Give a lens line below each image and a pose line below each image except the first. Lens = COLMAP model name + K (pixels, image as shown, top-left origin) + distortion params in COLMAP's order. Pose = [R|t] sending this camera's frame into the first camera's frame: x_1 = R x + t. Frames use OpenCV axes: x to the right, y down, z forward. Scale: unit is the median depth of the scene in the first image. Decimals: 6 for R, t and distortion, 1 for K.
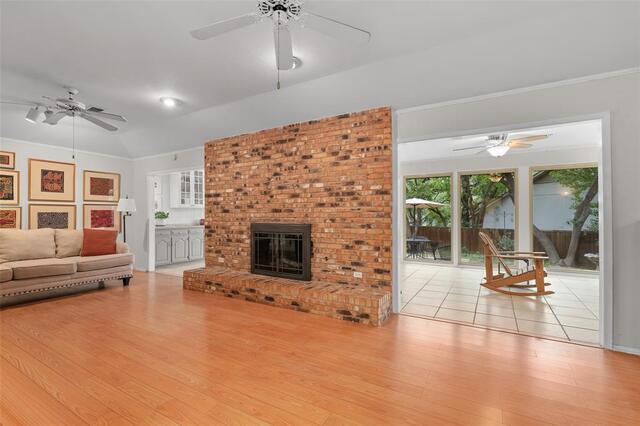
lens RADIAL K [[297.6, 0, 316.0], [0, 297.6, 211.1], [0, 0, 1]] dist [-0.003520, 0.000034]
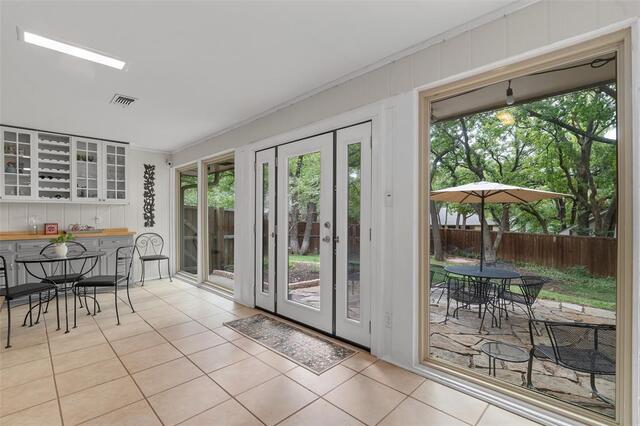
lens RADIAL K [[297.6, 0, 325.3], [0, 297.6, 214.1], [0, 0, 1]] dist [-0.003520, 0.000034]
pose [[0.975103, 0.009737, -0.221537, 0.302349], [-0.006826, 0.999880, 0.013902, -0.002298], [0.221646, -0.012044, 0.975053, 0.739726]]
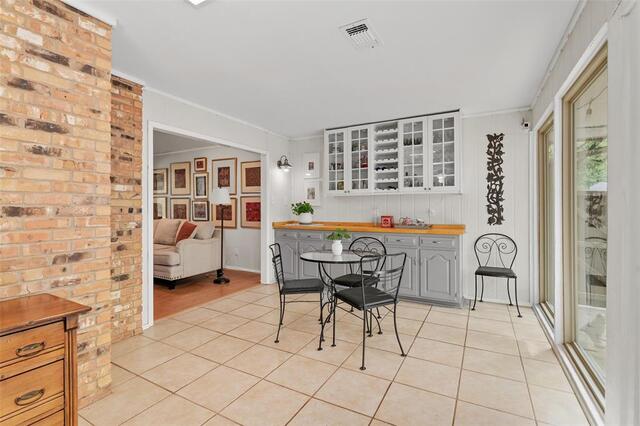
lens RADIAL K [[297.6, 0, 322.3], [0, 297.6, 204.0], [0, 0, 1]] dist [-0.003520, 0.000034]
pose [[0.030463, 0.007531, -0.999508, 0.192322], [0.018679, 0.999793, 0.008103, -0.001776], [0.999361, -0.018916, 0.030316, 1.105665]]
